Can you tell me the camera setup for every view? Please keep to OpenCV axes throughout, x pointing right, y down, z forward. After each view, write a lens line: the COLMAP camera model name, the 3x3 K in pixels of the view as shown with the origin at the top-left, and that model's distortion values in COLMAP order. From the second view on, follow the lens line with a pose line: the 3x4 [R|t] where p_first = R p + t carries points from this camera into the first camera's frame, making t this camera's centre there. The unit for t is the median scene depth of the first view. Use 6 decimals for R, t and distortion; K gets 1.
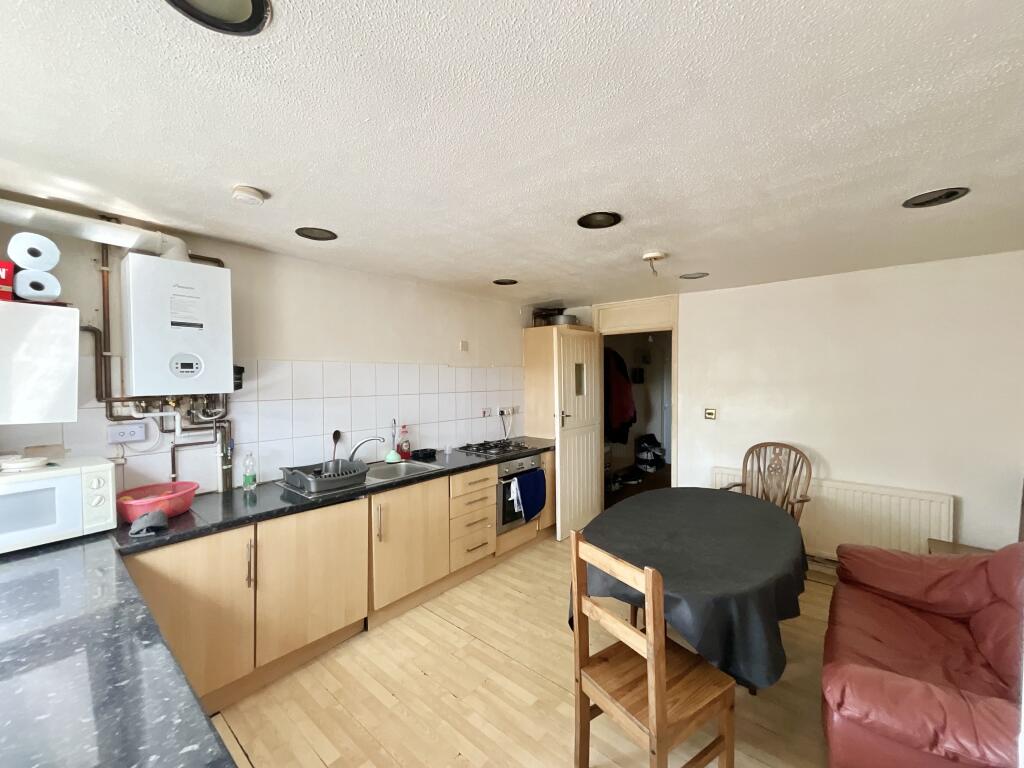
lens RADIAL K [[413.0, 0, 511.3], [0, 413.0, 385.2], [0, 0, 1]] dist [-0.003015, 0.000479]
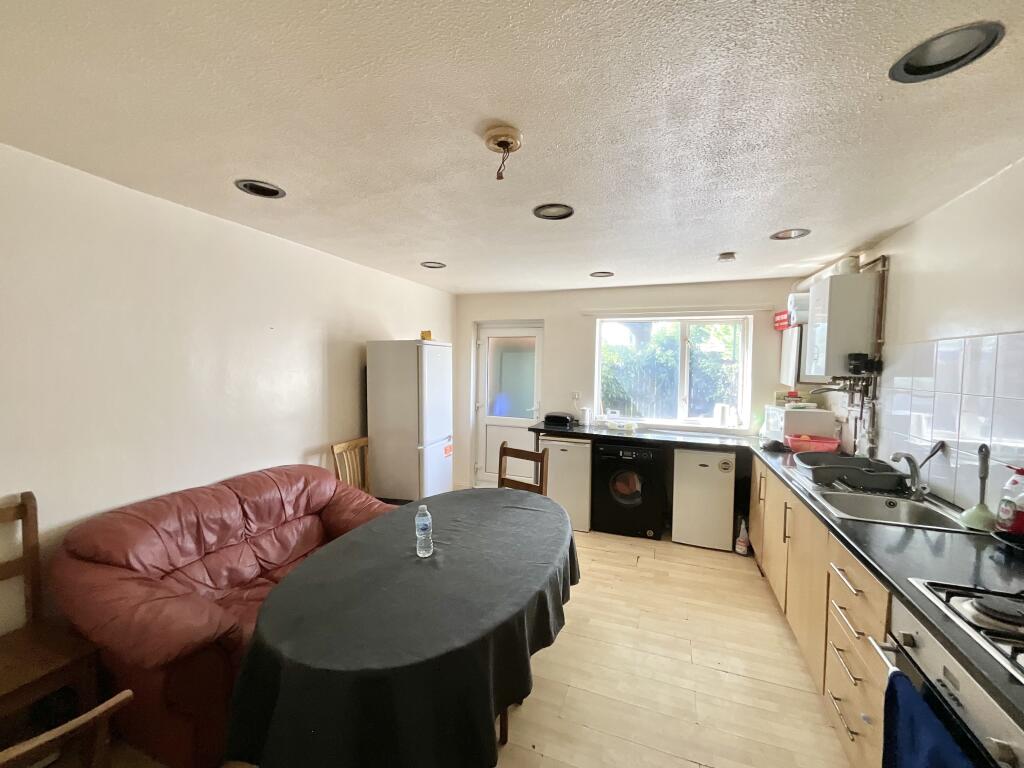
lens RADIAL K [[413.0, 0, 511.3], [0, 413.0, 385.2], [0, 0, 1]] dist [-0.003015, 0.000479]
pose [[-0.943785, 0.010852, -0.330382, 0.469319], [-0.011444, 0.997789, 0.065465, -0.017763], [0.330362, 0.065566, -0.941574, 1.400973]]
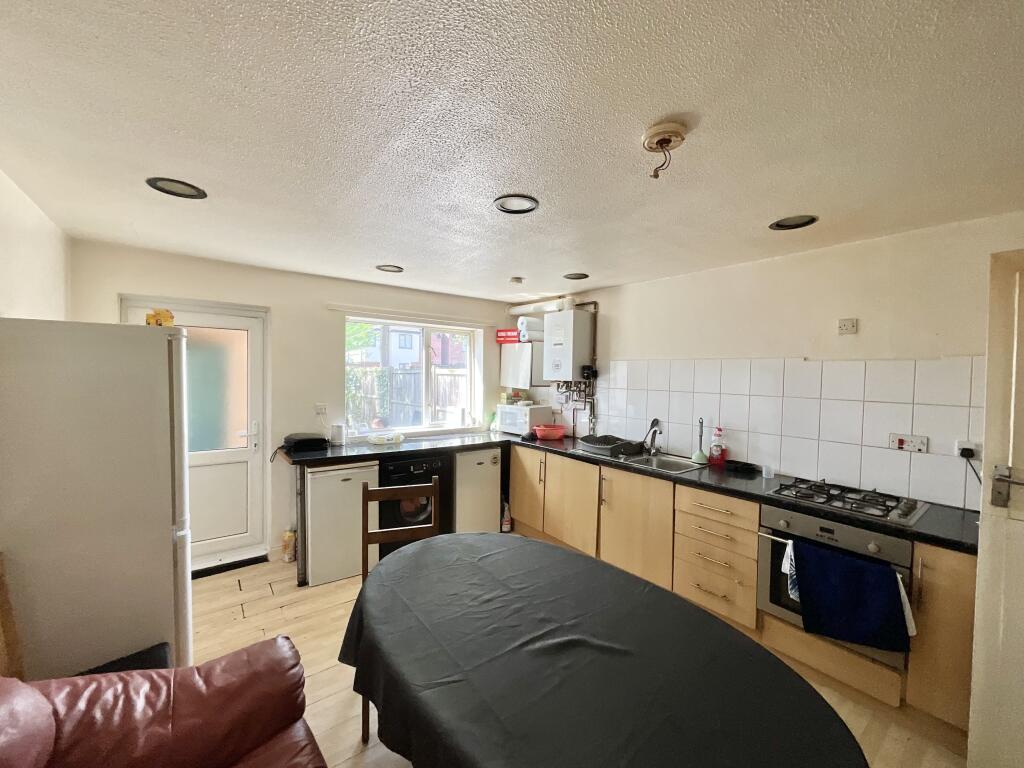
lens RADIAL K [[413.0, 0, 511.3], [0, 413.0, 385.2], [0, 0, 1]] dist [-0.003015, 0.000479]
pose [[-0.213716, 0.035388, -0.976255, 0.804096], [-0.030026, 0.998634, 0.042772, -0.022836], [0.976434, 0.038454, -0.212361, 0.843214]]
